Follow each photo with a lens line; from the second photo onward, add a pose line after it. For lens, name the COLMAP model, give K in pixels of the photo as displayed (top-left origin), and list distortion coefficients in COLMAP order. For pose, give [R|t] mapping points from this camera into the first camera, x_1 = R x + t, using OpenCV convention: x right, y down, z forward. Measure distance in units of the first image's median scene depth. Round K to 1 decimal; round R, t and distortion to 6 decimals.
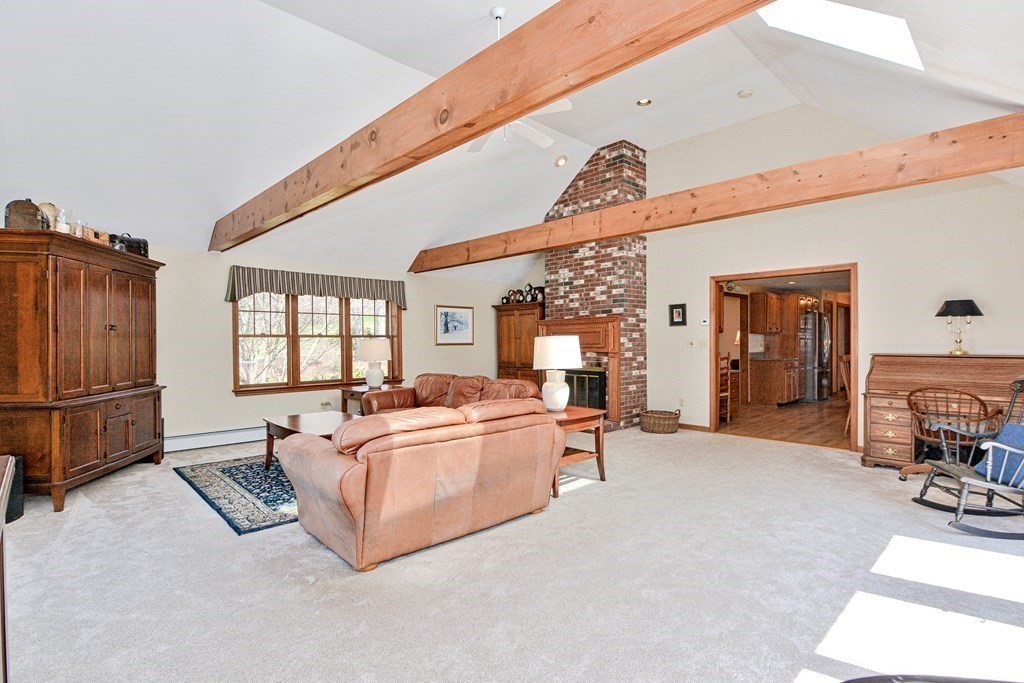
lens RADIAL K [[502.0, 0, 506.9], [0, 502.0, 343.9], [0, 0, 1]] dist [0.004770, -0.009541]
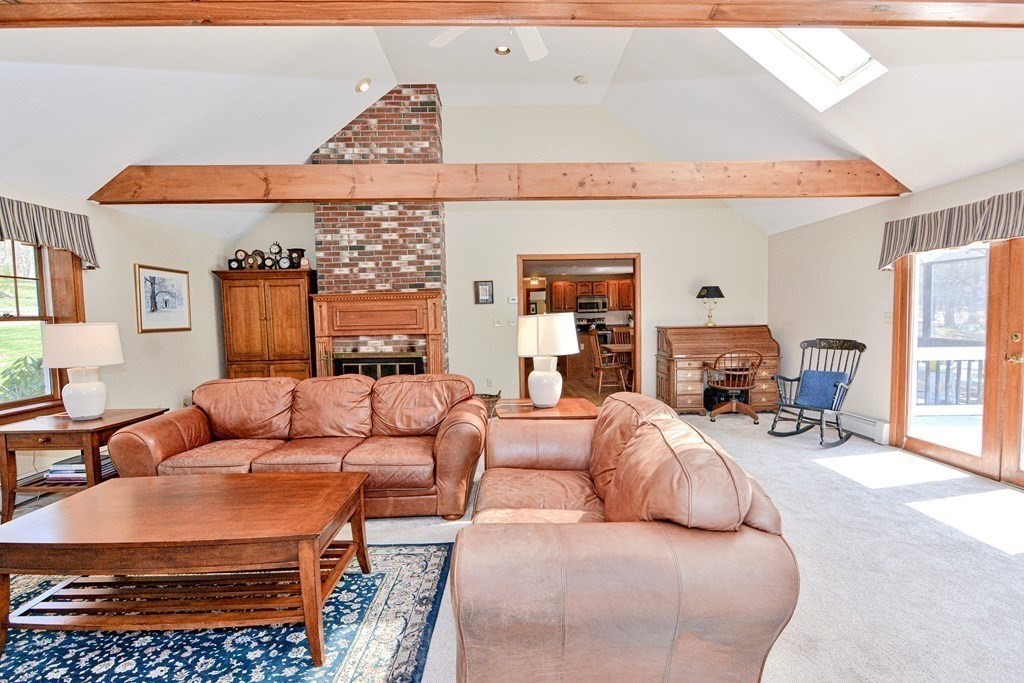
lens RADIAL K [[502.0, 0, 517.1], [0, 502.0, 346.4], [0, 0, 1]] dist [0.004770, -0.009541]
pose [[0.665206, -0.052697, 0.744798, -0.318692], [0.019873, 0.998402, 0.052892, -0.004009], [-0.746395, -0.020383, 0.665190, 0.304835]]
